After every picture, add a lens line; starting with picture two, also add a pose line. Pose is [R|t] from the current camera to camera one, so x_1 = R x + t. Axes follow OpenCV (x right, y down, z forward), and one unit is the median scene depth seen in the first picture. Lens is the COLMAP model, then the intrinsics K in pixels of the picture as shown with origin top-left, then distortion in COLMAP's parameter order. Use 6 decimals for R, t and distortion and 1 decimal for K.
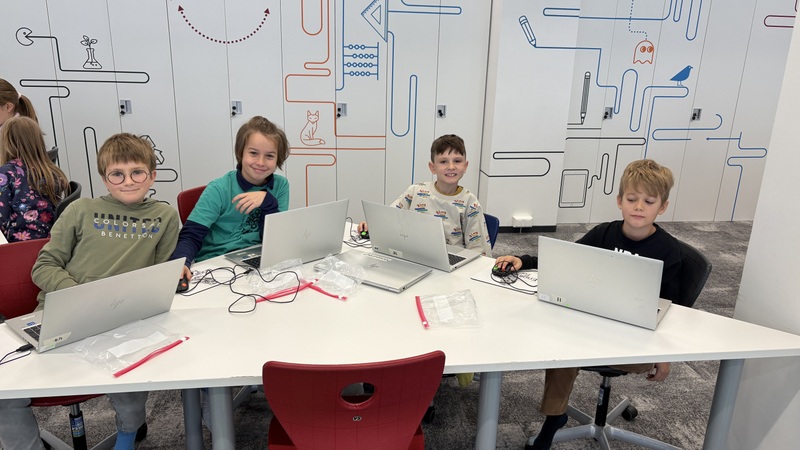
lens RADIAL K [[615.3, 0, 400.0], [0, 615.3, 225.0], [0, 0, 1]] dist [0.057875, -0.069238]
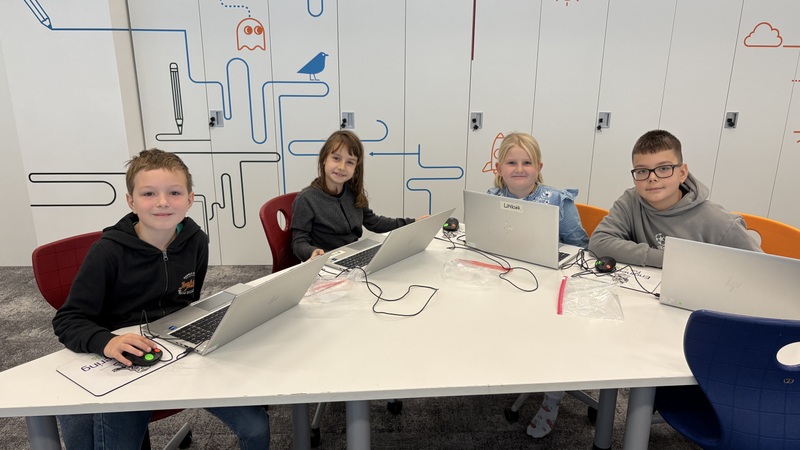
lens RADIAL K [[615.3, 0, 400.0], [0, 615.3, 225.0], [0, 0, 1]] dist [0.057875, -0.069238]
pose [[0.986681, 0.014538, -0.162016, 0.678237], [-0.016938, 0.999766, -0.013439, -0.049361], [0.161783, 0.016004, 0.986697, 0.317690]]
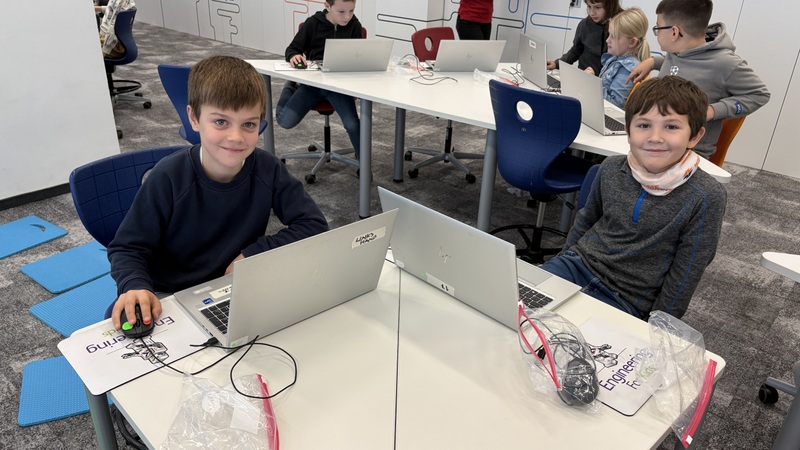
lens RADIAL K [[615.3, 0, 400.0], [0, 615.3, 225.0], [0, 0, 1]] dist [0.057875, -0.069238]
pose [[0.631644, 0.328583, -0.702182, 1.085769], [-0.258105, 0.943198, 0.209188, 0.005704], [0.731032, 0.049104, 0.680574, 0.233164]]
